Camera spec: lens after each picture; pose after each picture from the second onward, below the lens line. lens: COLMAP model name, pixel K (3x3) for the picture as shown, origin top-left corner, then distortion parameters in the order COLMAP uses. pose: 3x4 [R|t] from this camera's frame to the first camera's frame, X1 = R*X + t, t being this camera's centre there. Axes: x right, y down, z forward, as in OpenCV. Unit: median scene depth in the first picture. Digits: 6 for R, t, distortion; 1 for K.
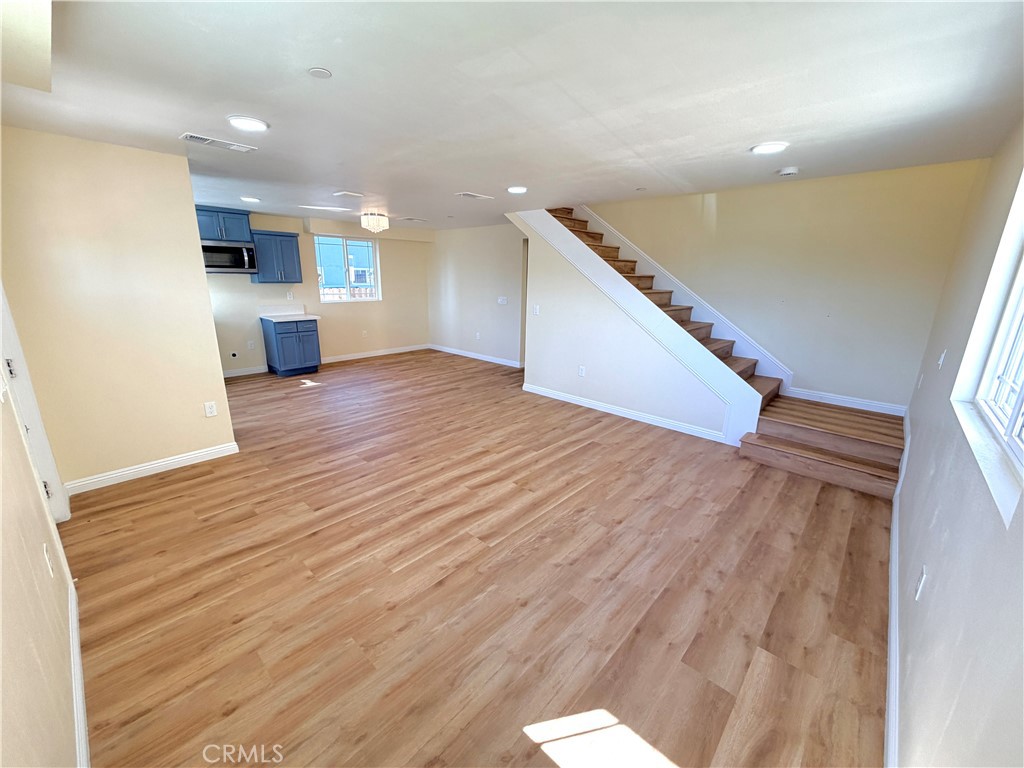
lens RADIAL K [[404.9, 0, 510.0], [0, 404.9, 379.6], [0, 0, 1]] dist [0.000323, 0.000369]
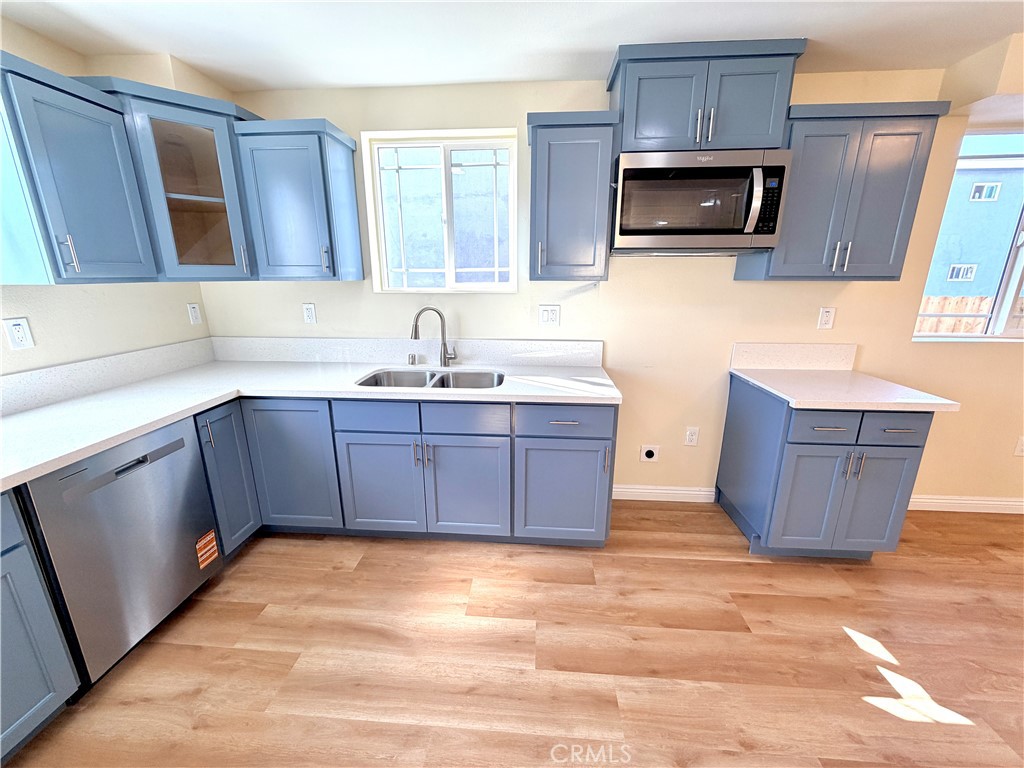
lens RADIAL K [[404.9, 0, 510.0], [0, 404.9, 379.6], [0, 0, 1]] dist [0.000323, 0.000369]
pose [[0.628637, 0.184477, -0.755502, -0.489591], [-0.182896, 0.979281, 0.086934, -0.151104], [0.755886, 0.083528, 0.649353, 0.639258]]
